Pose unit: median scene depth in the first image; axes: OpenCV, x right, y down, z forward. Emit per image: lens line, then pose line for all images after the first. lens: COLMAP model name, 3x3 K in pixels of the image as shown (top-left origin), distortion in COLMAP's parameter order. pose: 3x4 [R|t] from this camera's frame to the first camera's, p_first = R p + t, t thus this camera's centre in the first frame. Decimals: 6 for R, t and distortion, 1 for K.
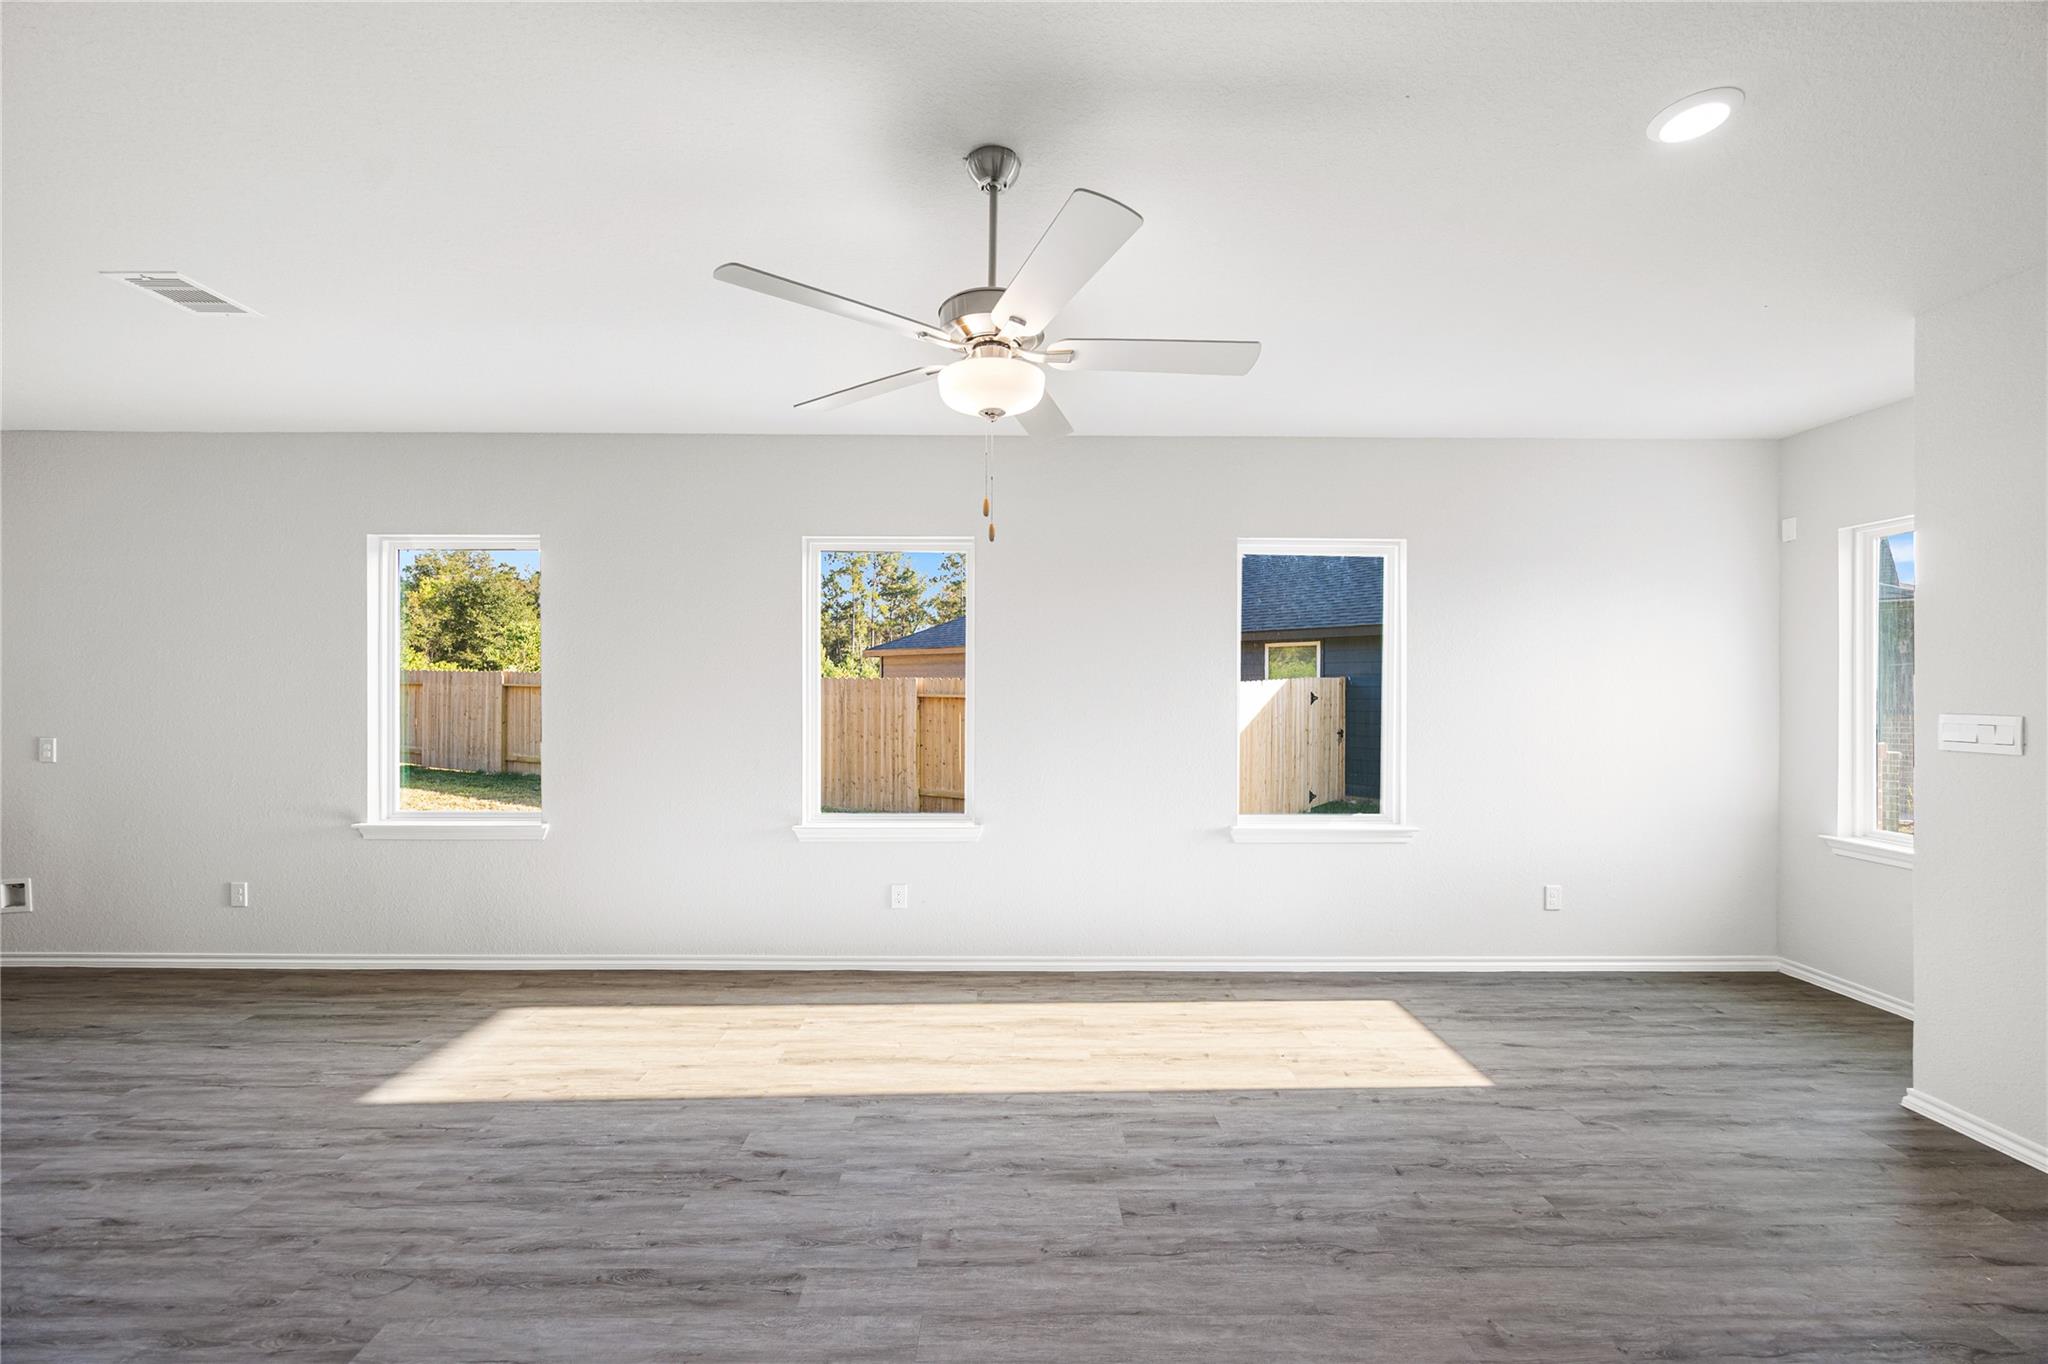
lens RADIAL K [[783.1, 0, 1007.8], [0, 783.1, 694.4], [0, 0, 1]] dist [-0.000251, -0.000628]
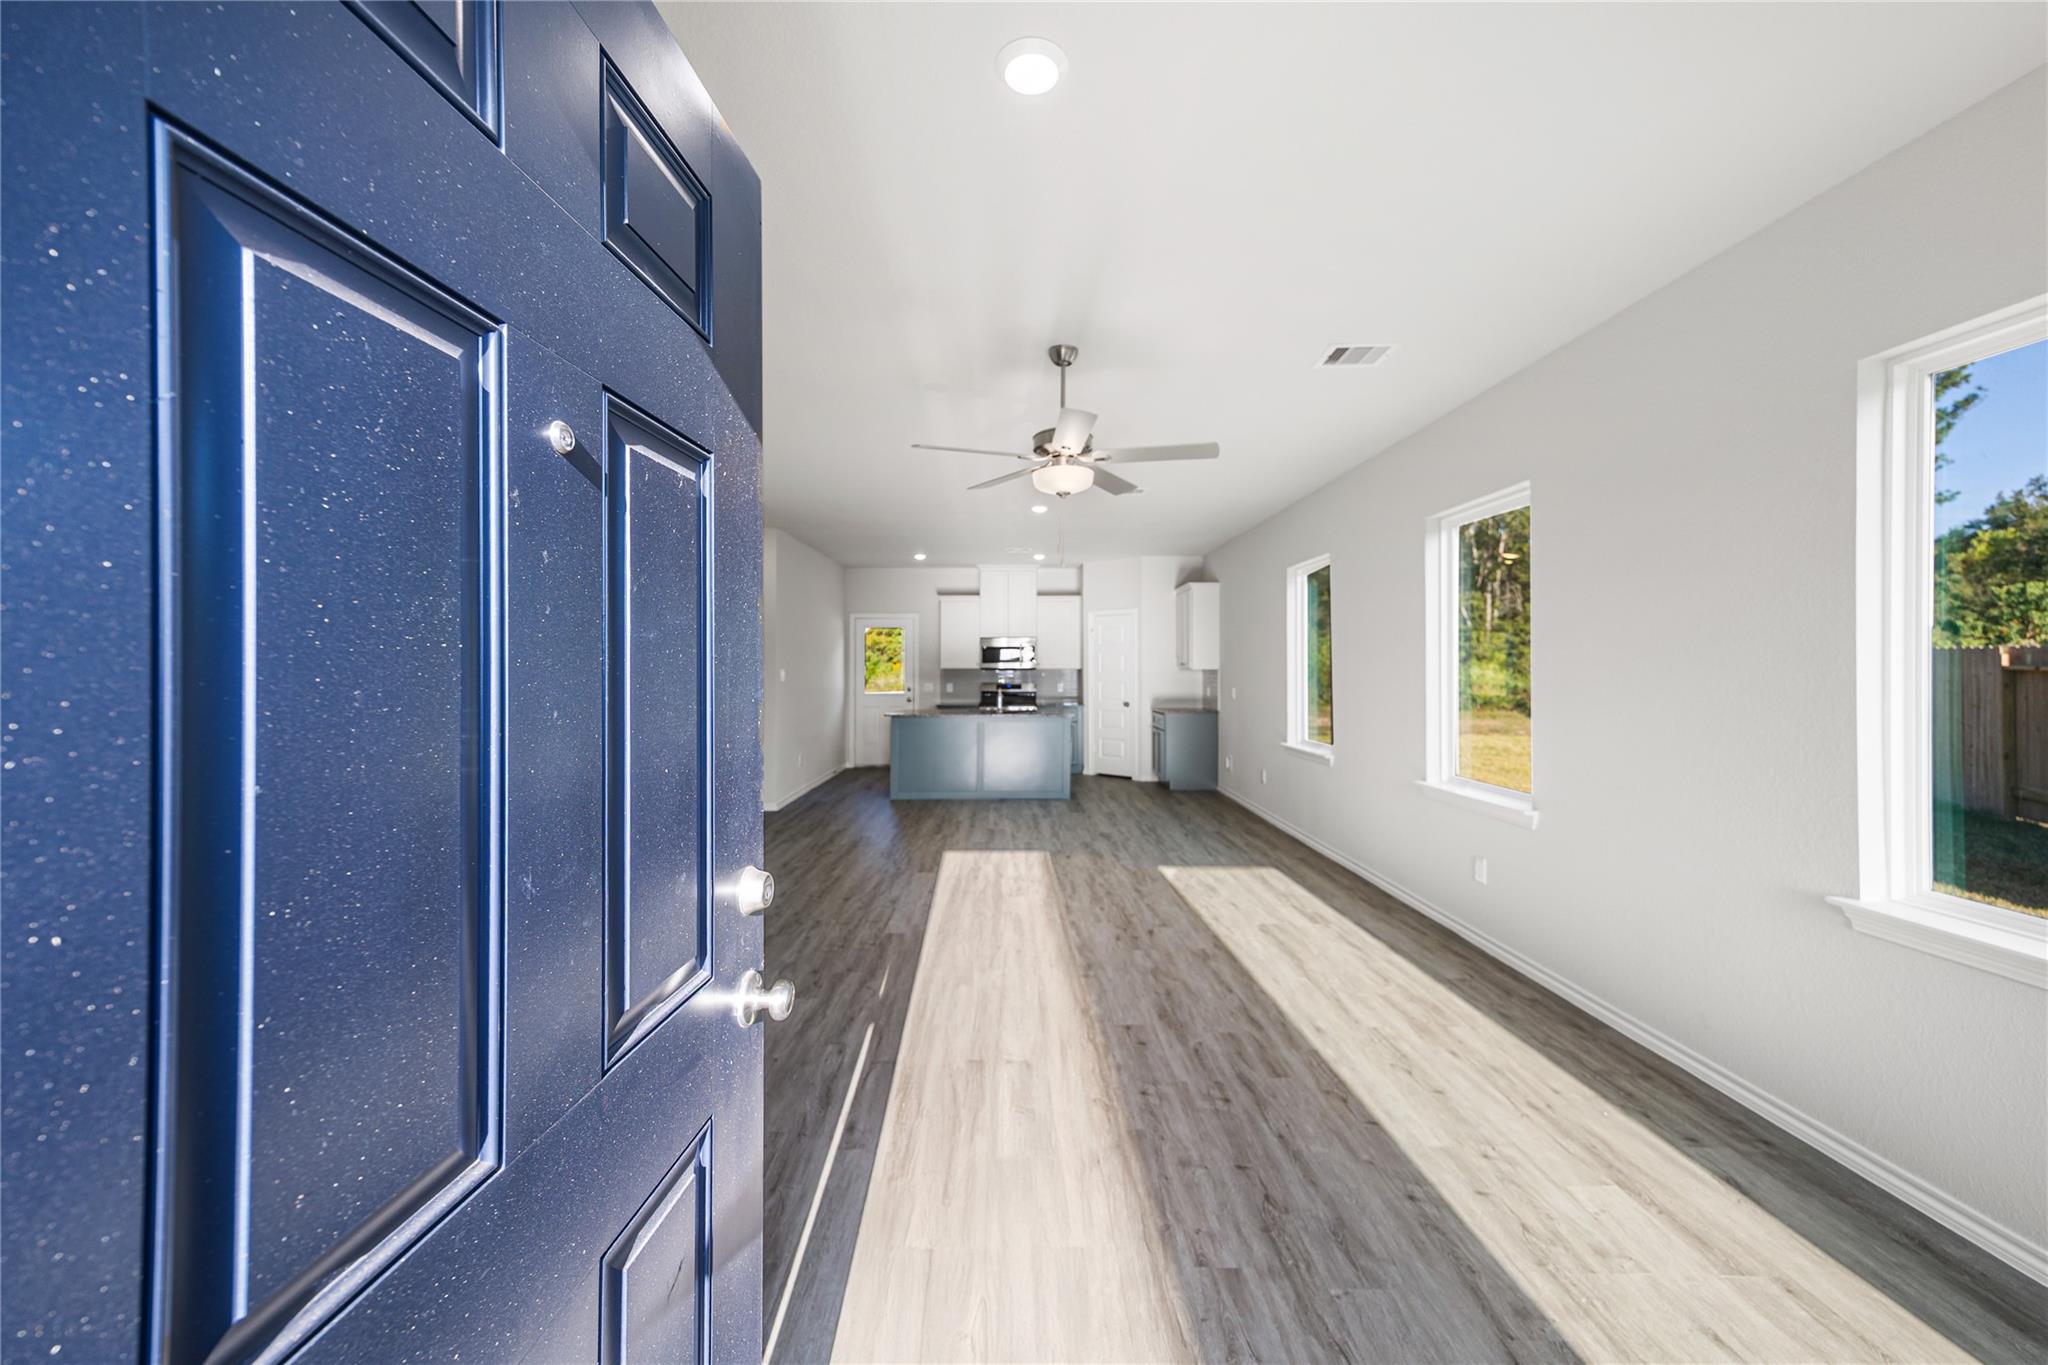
lens RADIAL K [[783.1, 0, 1031.0], [0, 783.1, 670.7], [0, 0, 1]] dist [-0.000251, -0.000628]
pose [[0.018209, -0.001255, -0.999833, 1.235256], [-0.009573, 0.999953, -0.001430, 0.027376], [0.999788, 0.009597, 0.018196, 0.638913]]
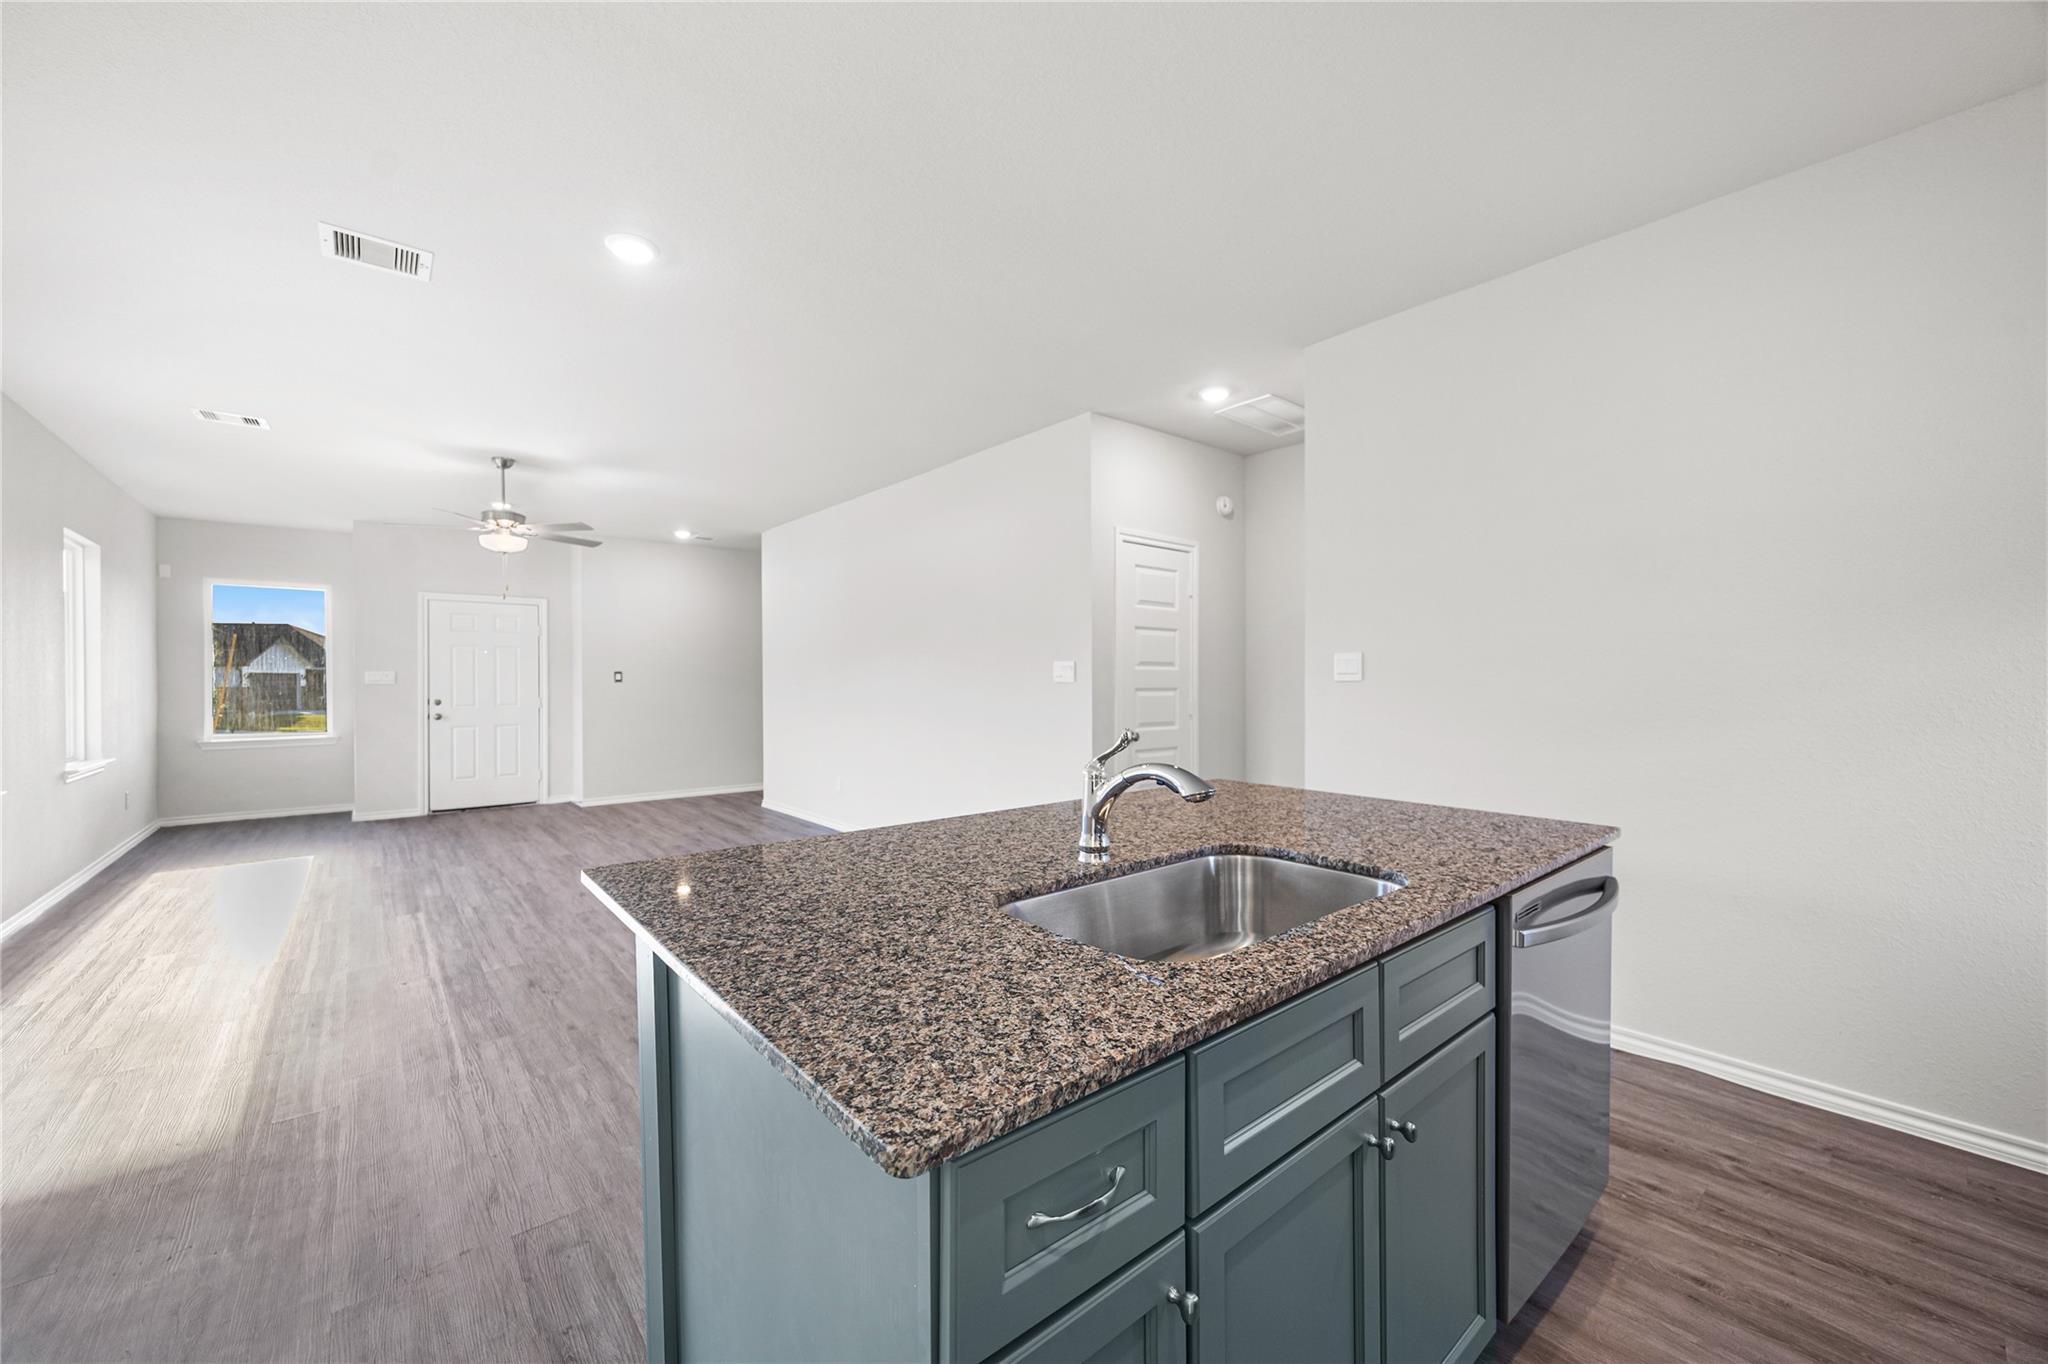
lens RADIAL K [[783.1, 0, 1026.9], [0, 783.1, 684.6], [0, 0, 1]] dist [-0.000251, -0.000628]
pose [[-0.642226, -0.004376, 0.766503, -2.329951], [0.012087, 0.999802, 0.015835, 0.058240], [-0.766420, 0.019435, -0.642046, 0.964360]]
